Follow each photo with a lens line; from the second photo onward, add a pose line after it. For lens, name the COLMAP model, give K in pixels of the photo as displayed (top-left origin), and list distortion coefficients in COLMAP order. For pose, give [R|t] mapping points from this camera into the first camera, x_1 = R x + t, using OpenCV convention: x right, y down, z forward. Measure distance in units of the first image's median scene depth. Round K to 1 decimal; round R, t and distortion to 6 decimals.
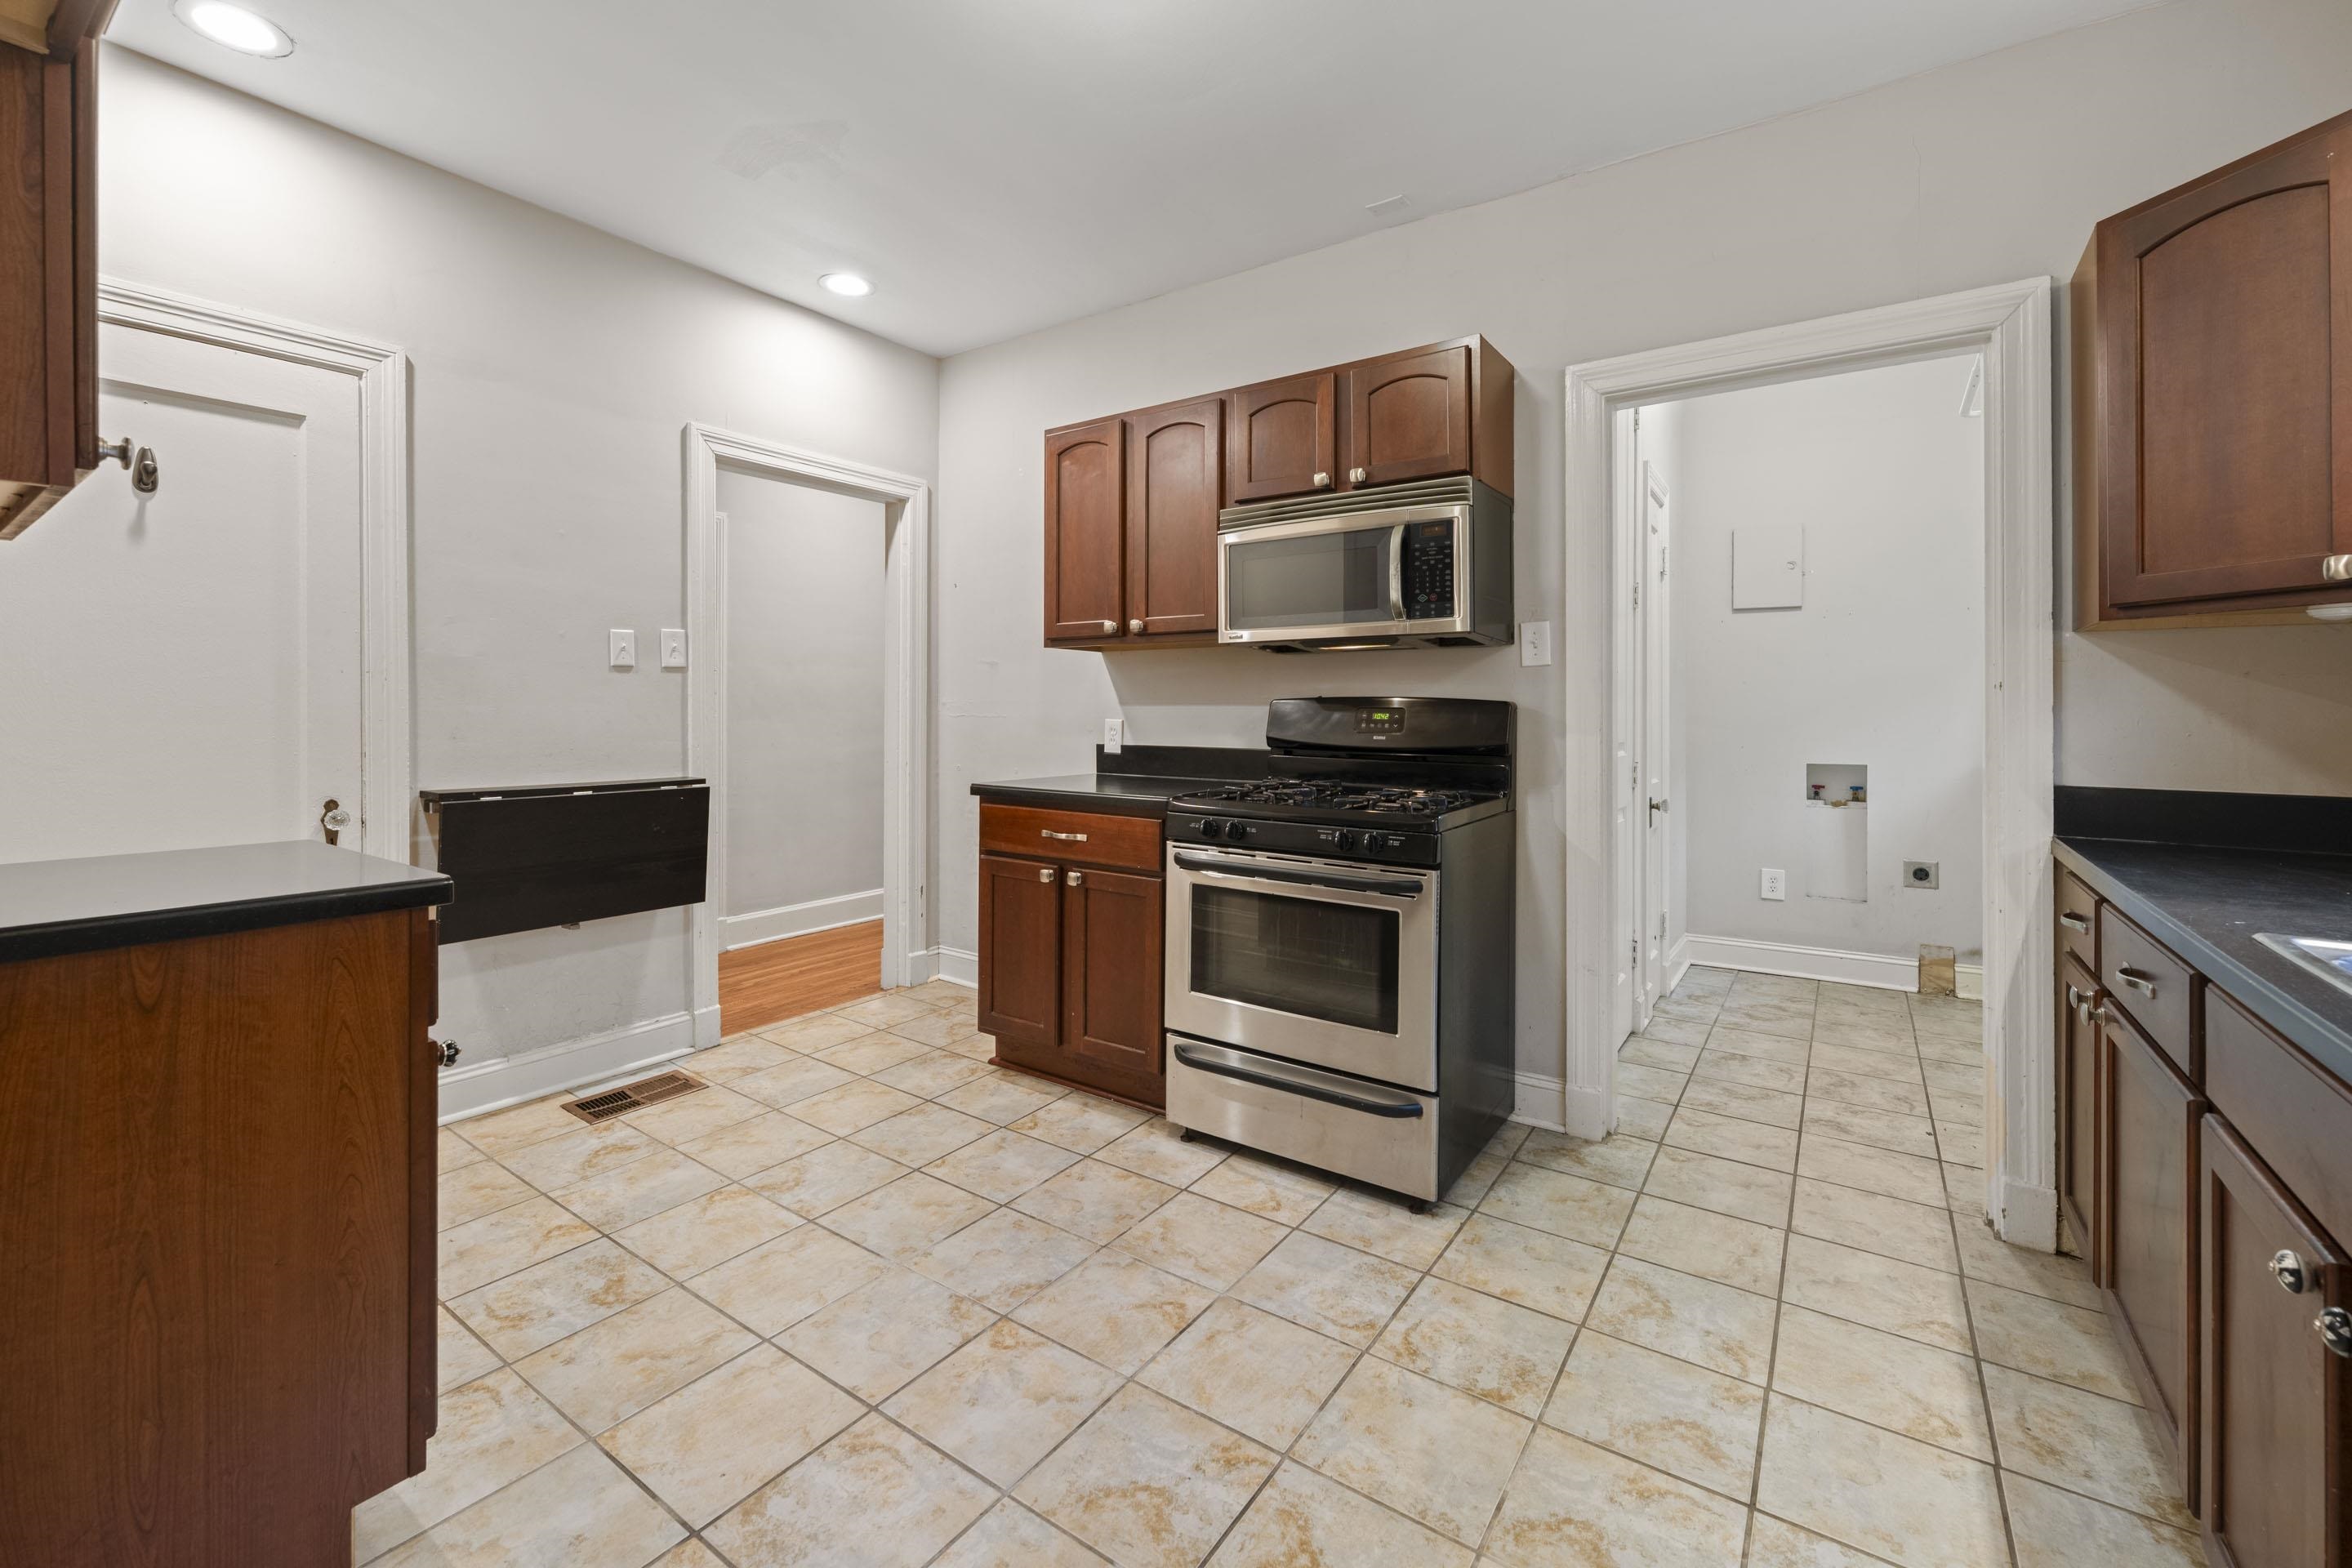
lens RADIAL K [[966.8, 0, 1161.3], [0, 966.8, 708.0], [0, 0, 1]] dist [0.001986, 0.000038]
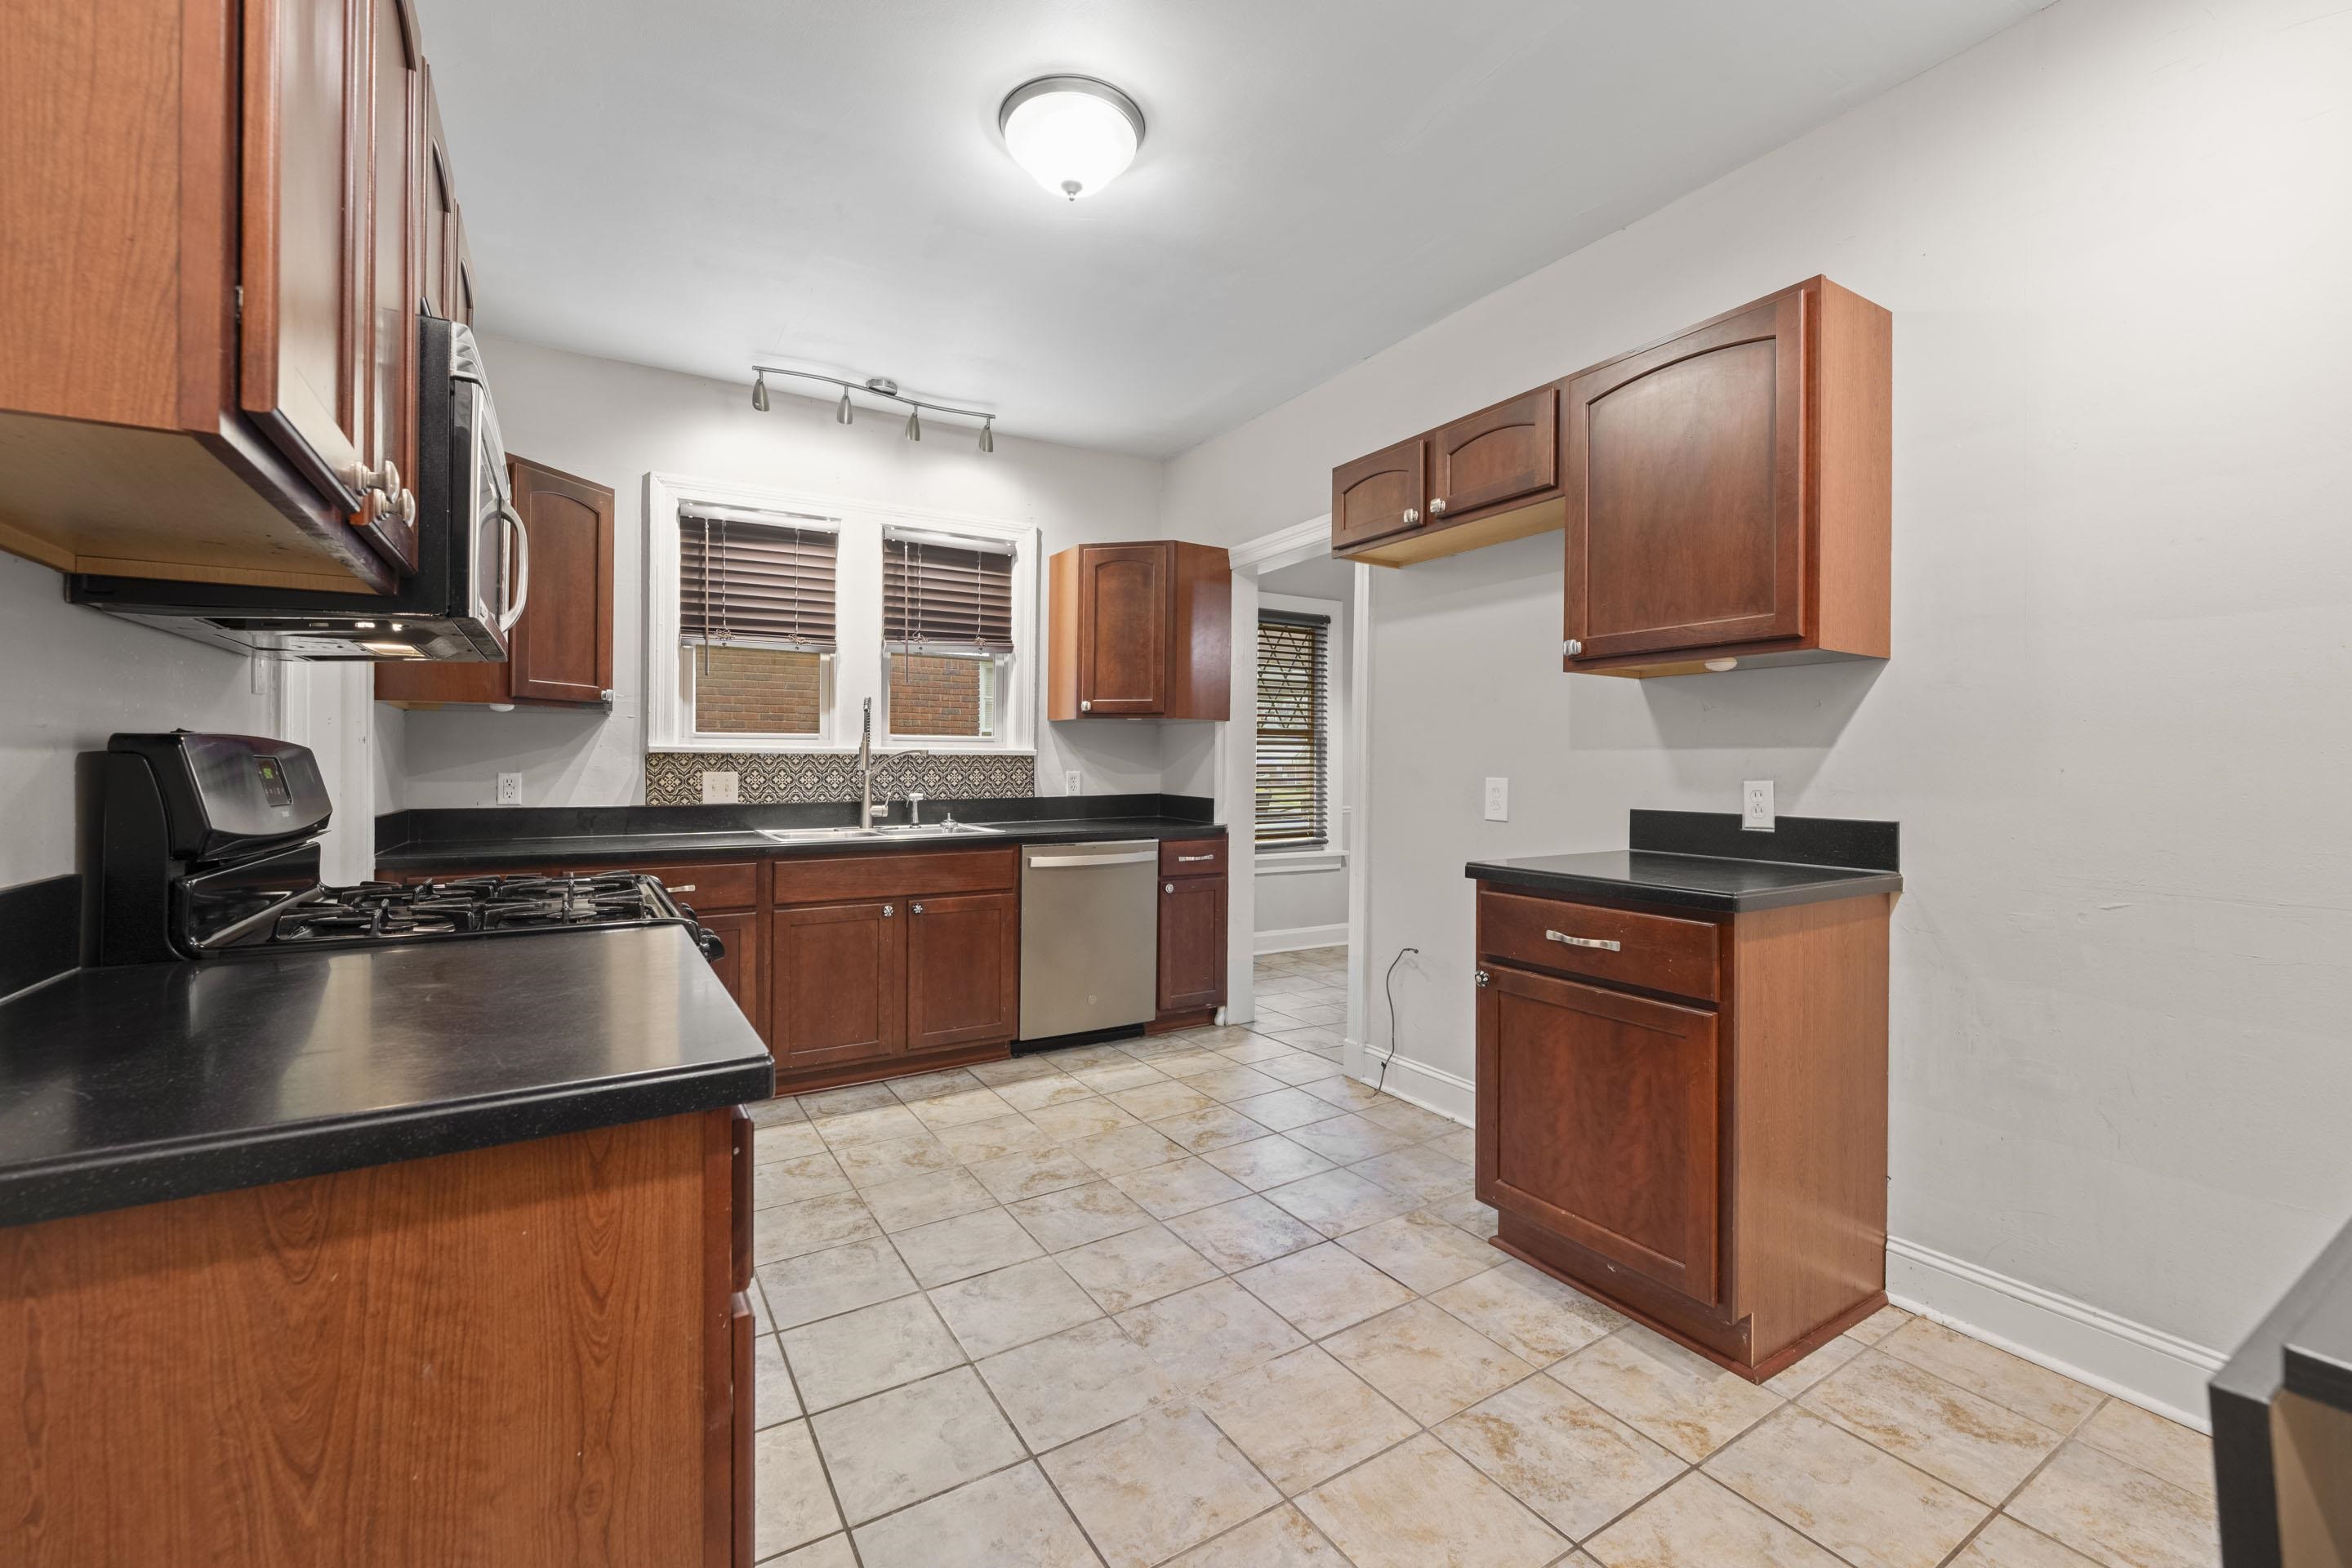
lens RADIAL K [[966.8, 0, 1177.1], [0, 966.8, 770.6], [0, 0, 1]] dist [0.001986, 0.000038]
pose [[-0.919973, -0.007505, 0.391909, -0.688978], [-0.005958, 0.999969, 0.005164, 0.001382], [-0.391935, 0.002415, -0.919990, 2.065690]]
